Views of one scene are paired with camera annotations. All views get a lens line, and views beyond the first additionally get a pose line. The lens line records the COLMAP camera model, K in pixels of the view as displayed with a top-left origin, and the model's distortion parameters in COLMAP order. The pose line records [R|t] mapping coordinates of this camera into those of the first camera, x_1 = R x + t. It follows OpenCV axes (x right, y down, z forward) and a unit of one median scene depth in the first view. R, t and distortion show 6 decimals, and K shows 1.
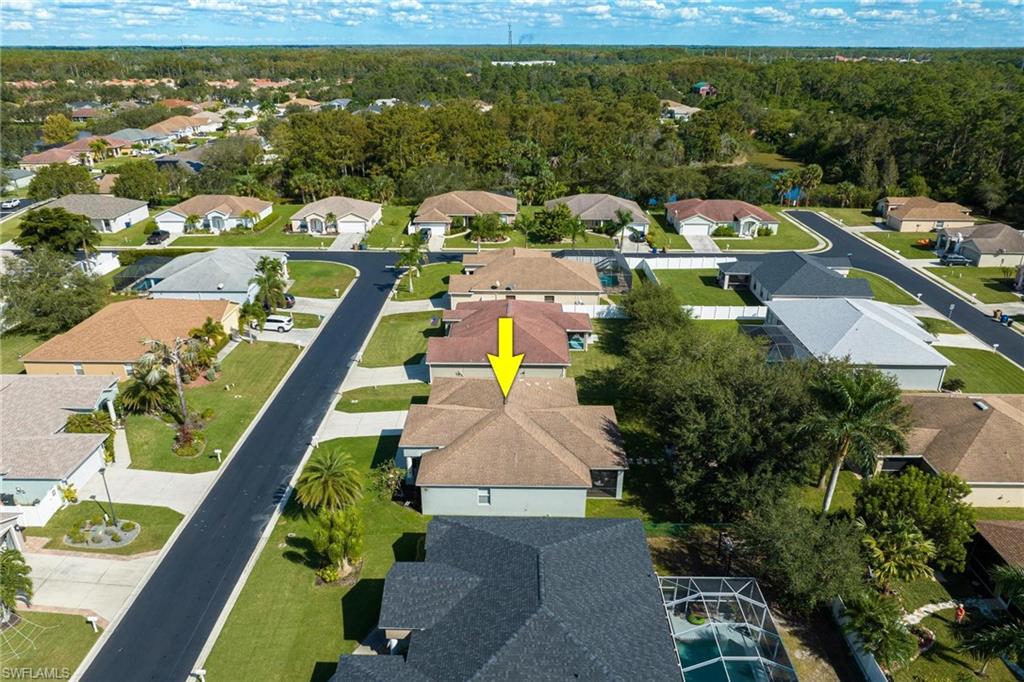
lens RADIAL K [[751.8, 0, 508.5], [0, 751.8, 317.9], [0, 0, 1]] dist [-0.003652, -0.003252]
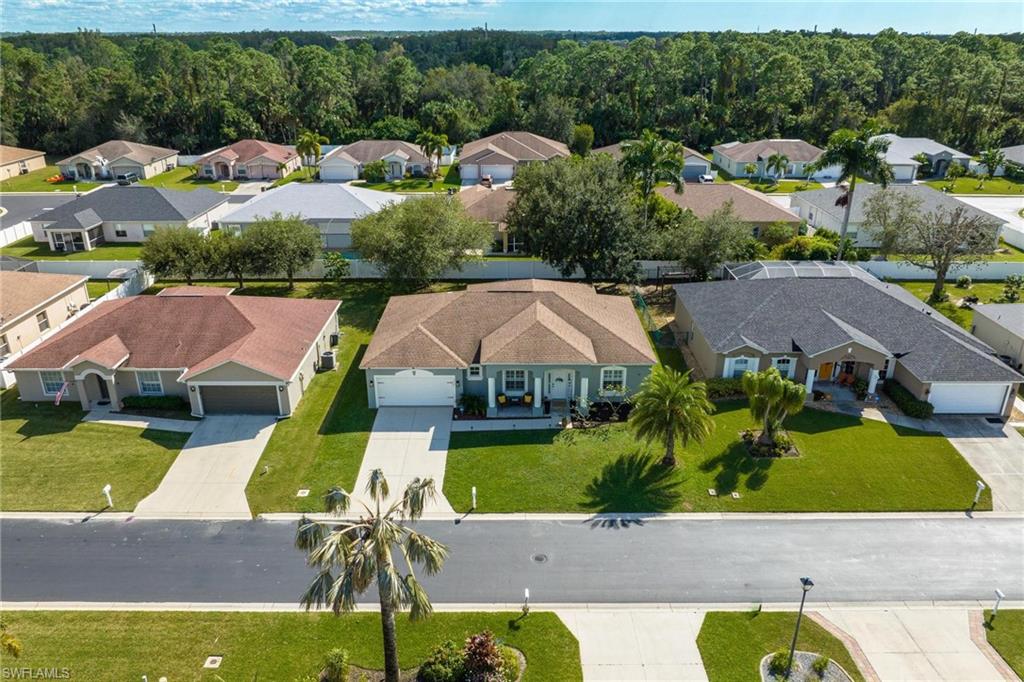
lens RADIAL K [[750.1, 0, 512.0], [0, 750.1, 341.0], [0, 0, 1]] dist [-0.008420, -0.001039]
pose [[-0.012791, -0.378600, 0.925472, -0.723047], [0.342403, 0.867933, 0.359794, -0.136320], [-0.939466, 0.321487, 0.118532, 0.833326]]
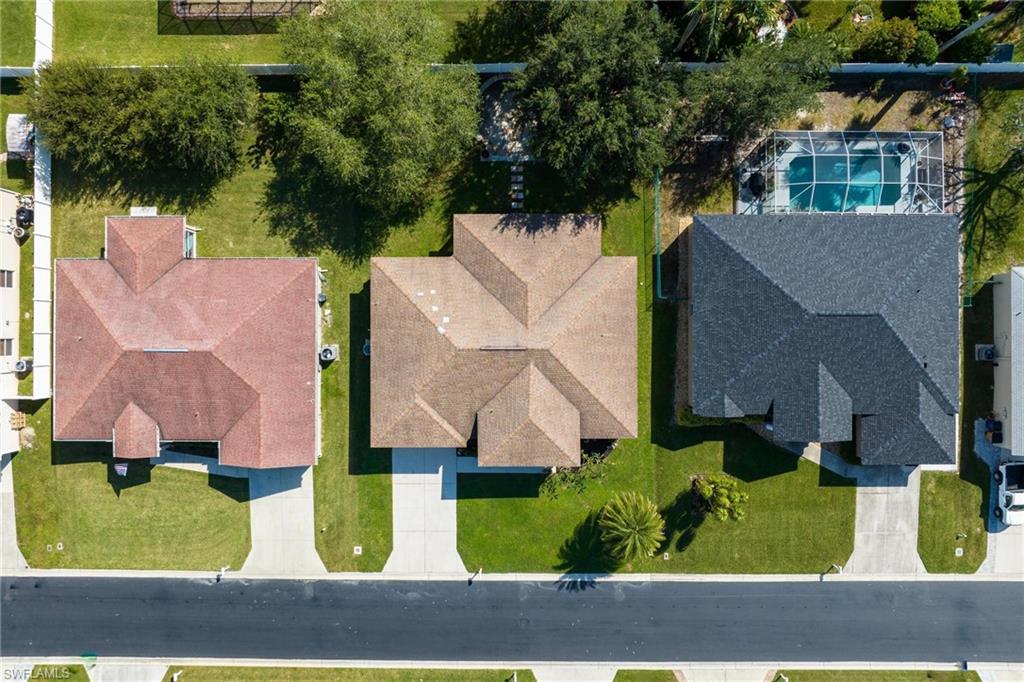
lens RADIAL K [[751.8, 0, 508.5], [0, 751.8, 317.9], [0, 0, 1]] dist [-0.003652, -0.003252]
pose [[-0.014314, -0.999803, 0.013726, 0.016260], [0.354771, 0.007756, 0.934921, -0.590520], [-0.934844, 0.018252, 0.354590, 0.643696]]
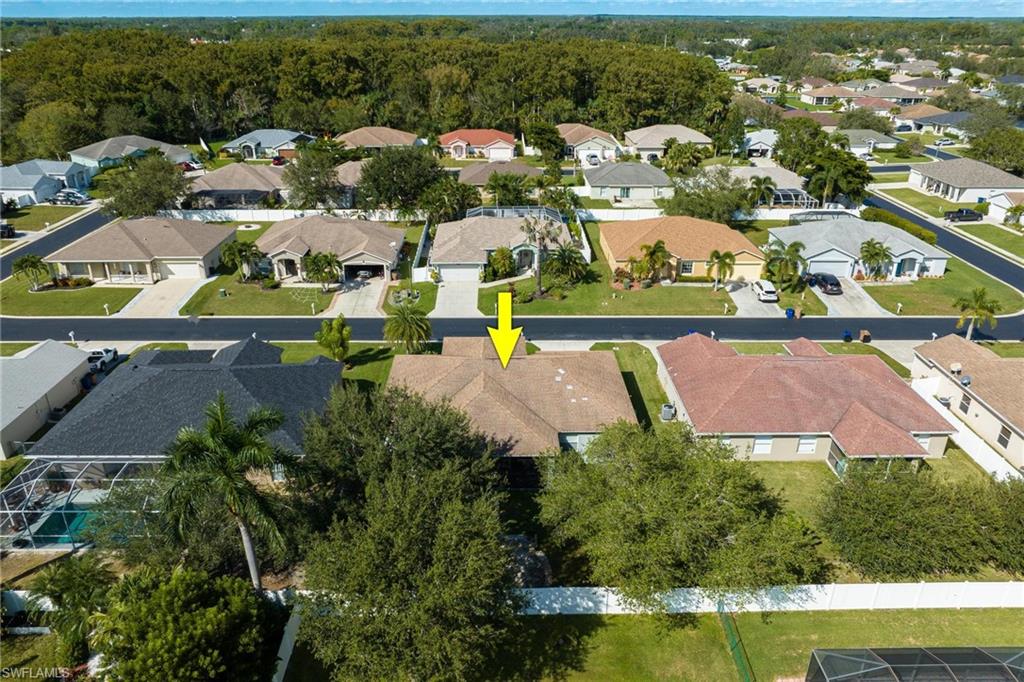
lens RADIAL K [[751.8, 0, 508.5], [0, 751.8, 317.9], [0, 0, 1]] dist [-0.003652, -0.003252]
pose [[0.030826, 0.377706, -0.925412, 0.754414], [-0.348321, 0.871874, 0.344251, -0.234769], [0.936868, 0.311728, 0.158439, 0.764447]]
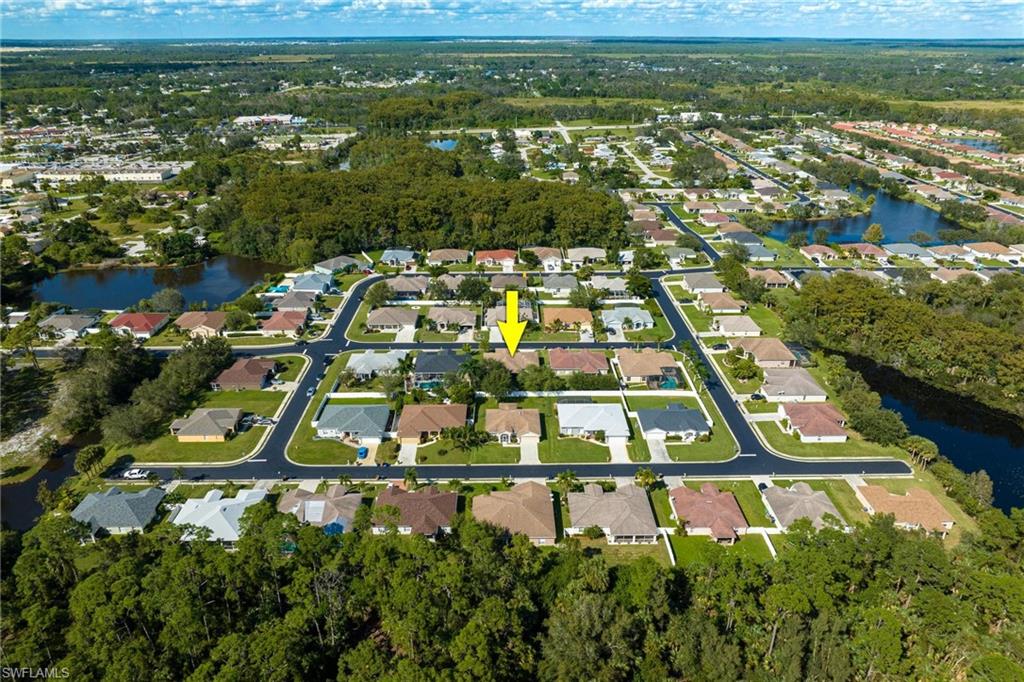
lens RADIAL K [[751.8, 0, 508.5], [0, 751.8, 317.9], [0, 0, 1]] dist [-0.003652, -0.003252]
pose [[0.025345, 0.366772, -0.929965, 3.317881], [-0.343745, 0.876737, 0.336411, -1.276797], [0.938721, 0.311145, 0.148297, 0.304703]]
